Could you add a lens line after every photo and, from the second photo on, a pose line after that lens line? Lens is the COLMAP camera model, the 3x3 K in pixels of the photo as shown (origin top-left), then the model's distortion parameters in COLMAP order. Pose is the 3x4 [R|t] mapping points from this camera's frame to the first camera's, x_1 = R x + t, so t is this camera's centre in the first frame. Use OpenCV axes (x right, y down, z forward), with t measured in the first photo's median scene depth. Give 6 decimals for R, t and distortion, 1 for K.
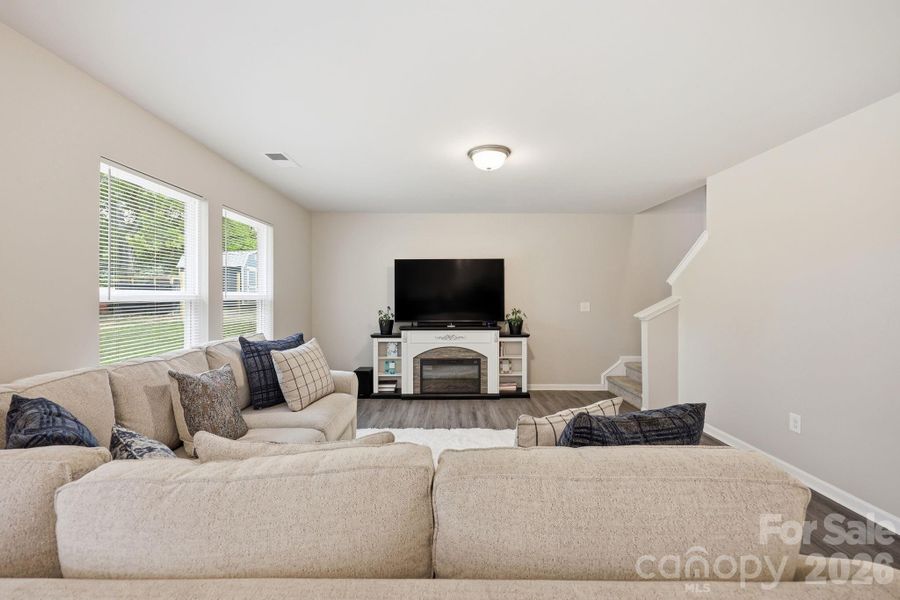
lens RADIAL K [[359.9, 0, 448.0], [0, 359.9, 302.6], [0, 0, 1]] dist [0.001072, -0.000803]
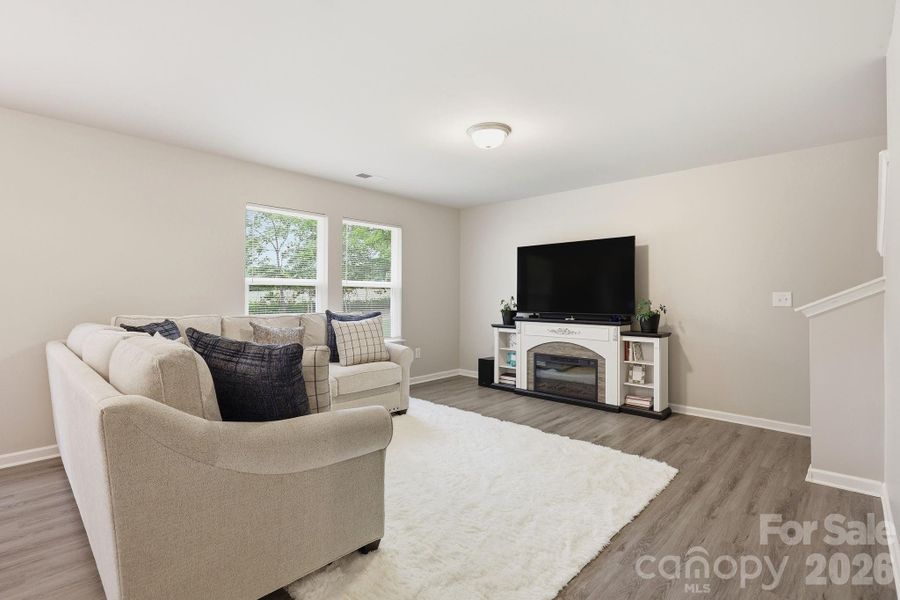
lens RADIAL K [[427.2, 0, 447.6], [0, 427.2, 294.3], [0, 0, 1]] dist [-0.000259, 0.001477]
pose [[0.733019, 0.003581, -0.680198, 0.498975], [-0.018351, 0.999726, -0.014513, 0.026481], [0.679960, 0.023120, 0.732884, 0.047952]]
